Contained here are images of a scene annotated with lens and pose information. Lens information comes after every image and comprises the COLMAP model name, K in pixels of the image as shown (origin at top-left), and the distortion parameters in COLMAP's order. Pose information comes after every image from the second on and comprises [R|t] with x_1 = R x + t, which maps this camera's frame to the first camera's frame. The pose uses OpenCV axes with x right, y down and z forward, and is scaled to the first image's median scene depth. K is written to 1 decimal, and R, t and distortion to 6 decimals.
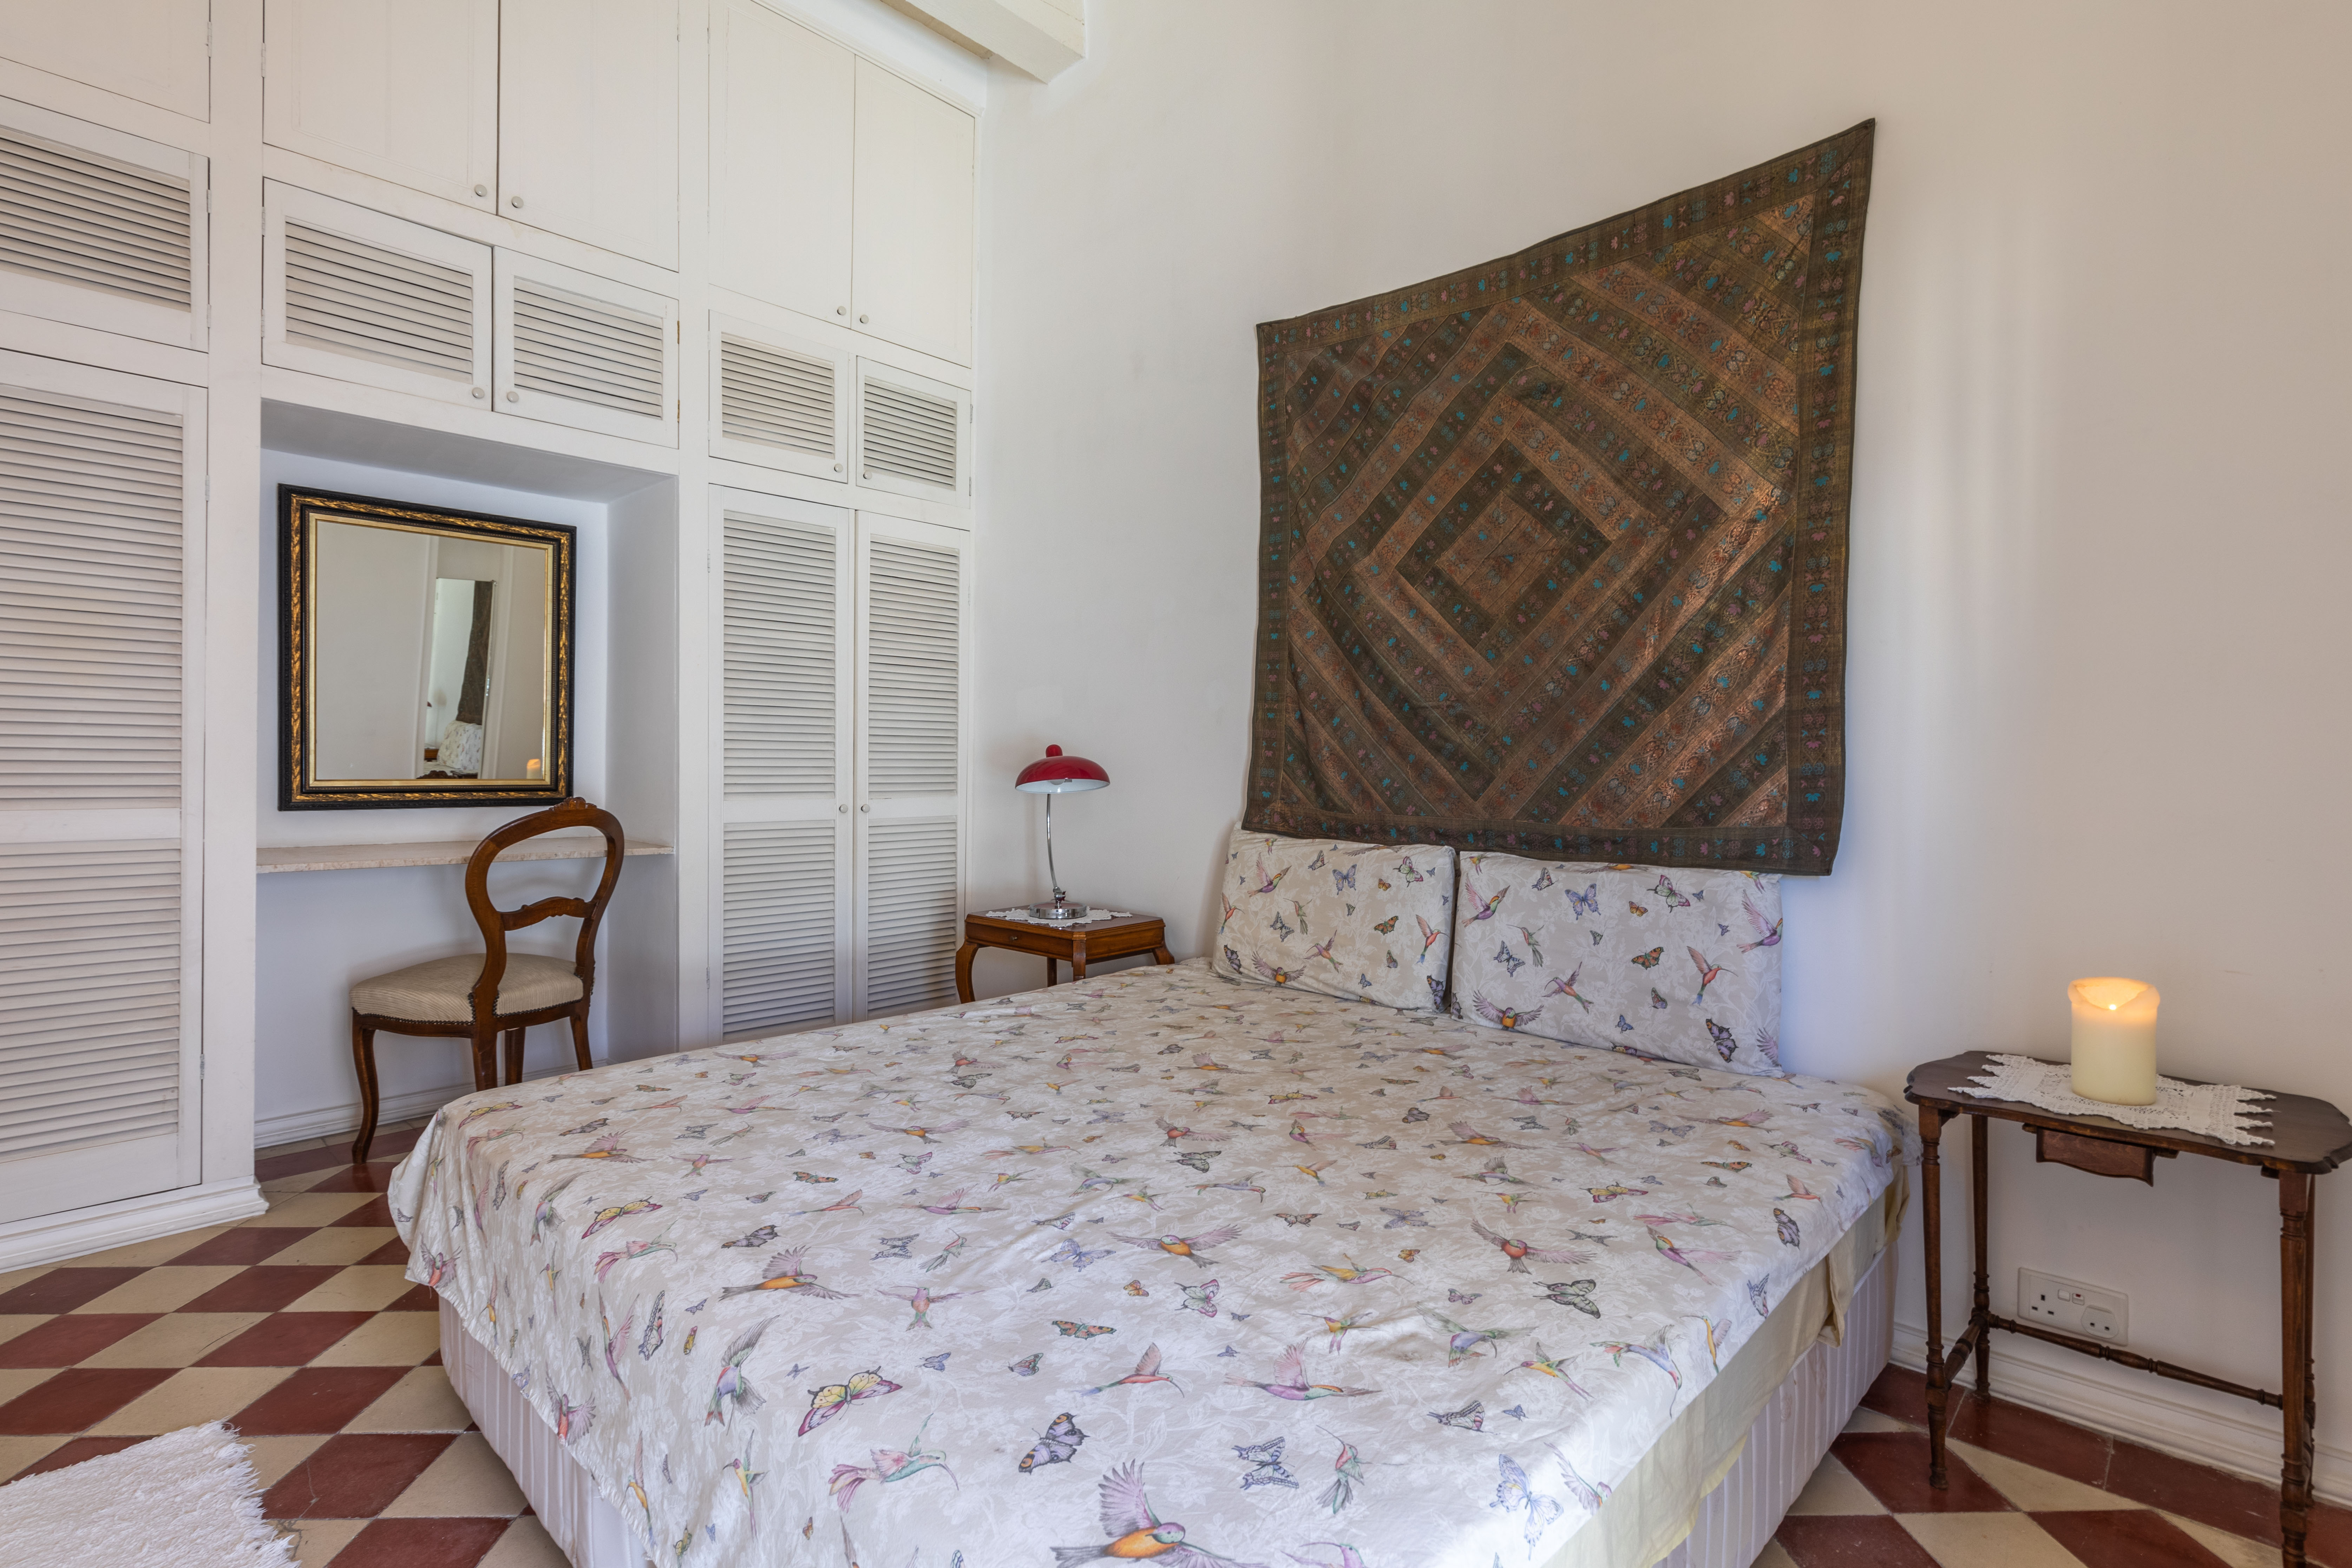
lens RADIAL K [[1061.0, 0, 1188.7], [0, 1061.0, 776.6], [0, 0, 1]] dist [0.001381, -0.000374]
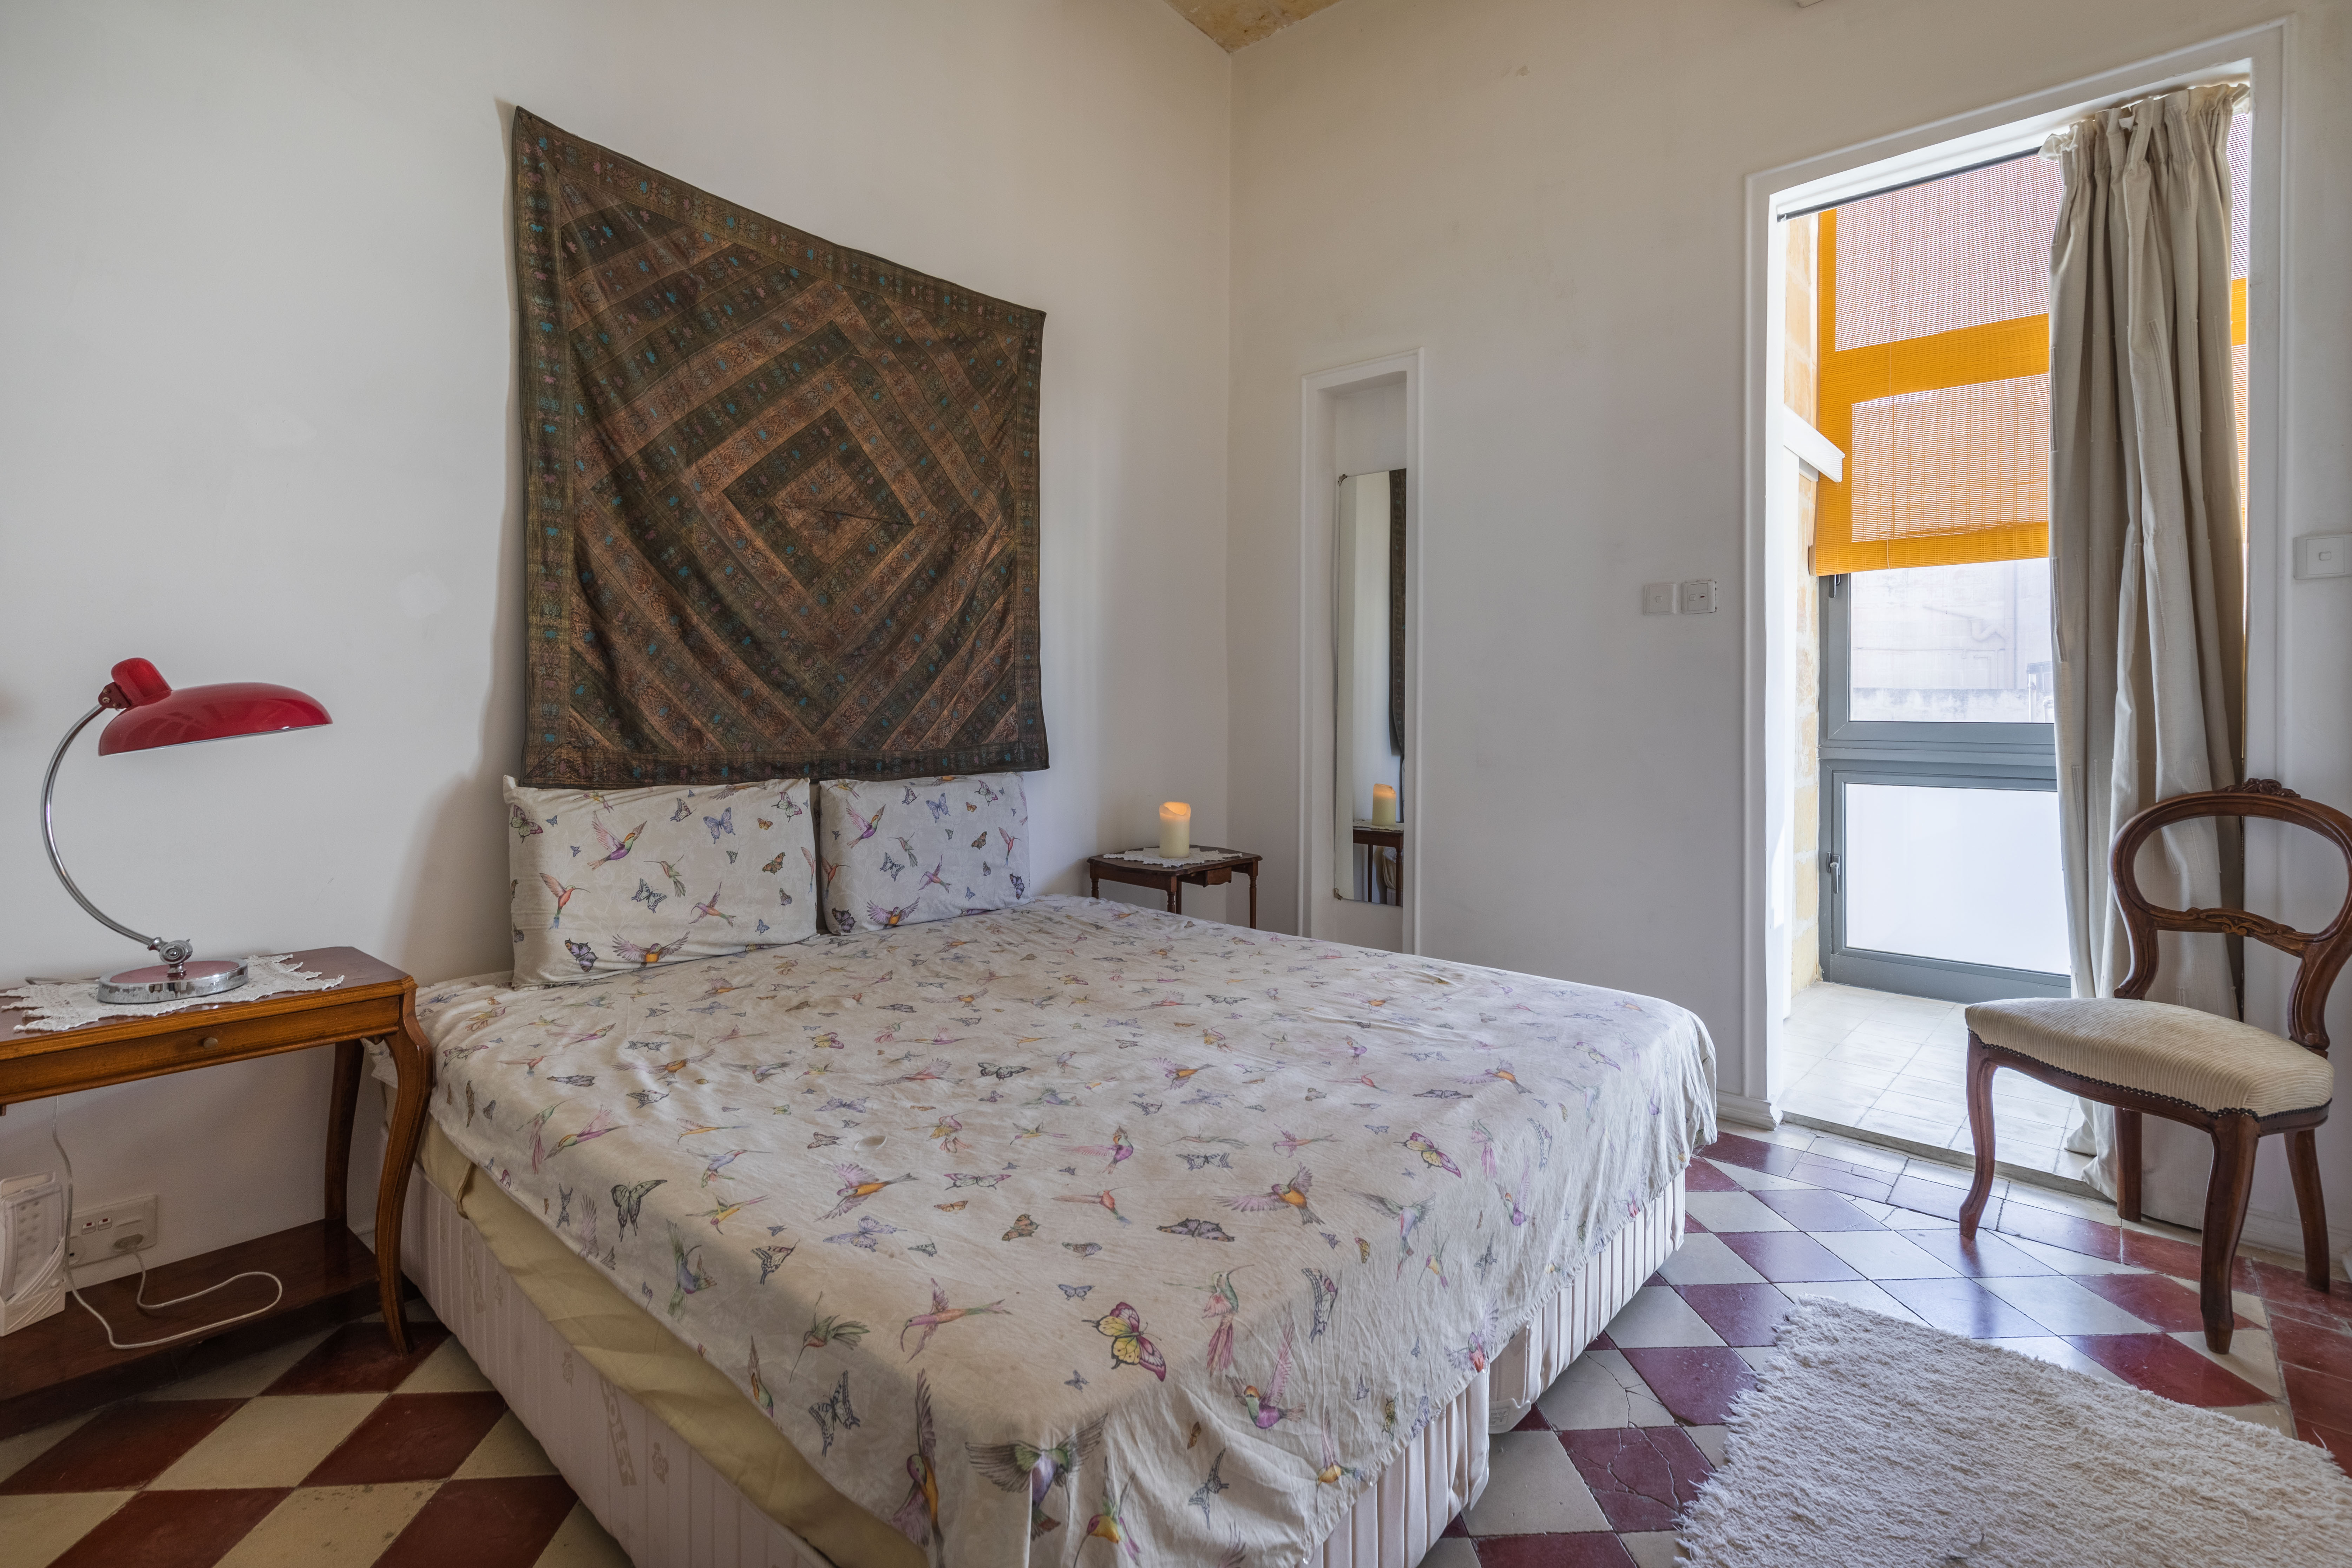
lens RADIAL K [[1086.7, 0, 1175.1], [0, 1086.7, 685.6], [0, 0, 1]] dist [-0.000678, -0.000188]
pose [[-0.024490, 0.001439, 0.999699, -0.824240], [-0.007007, 0.999974, -0.001611, -0.026203], [-0.999676, -0.007045, -0.024479, 0.648879]]
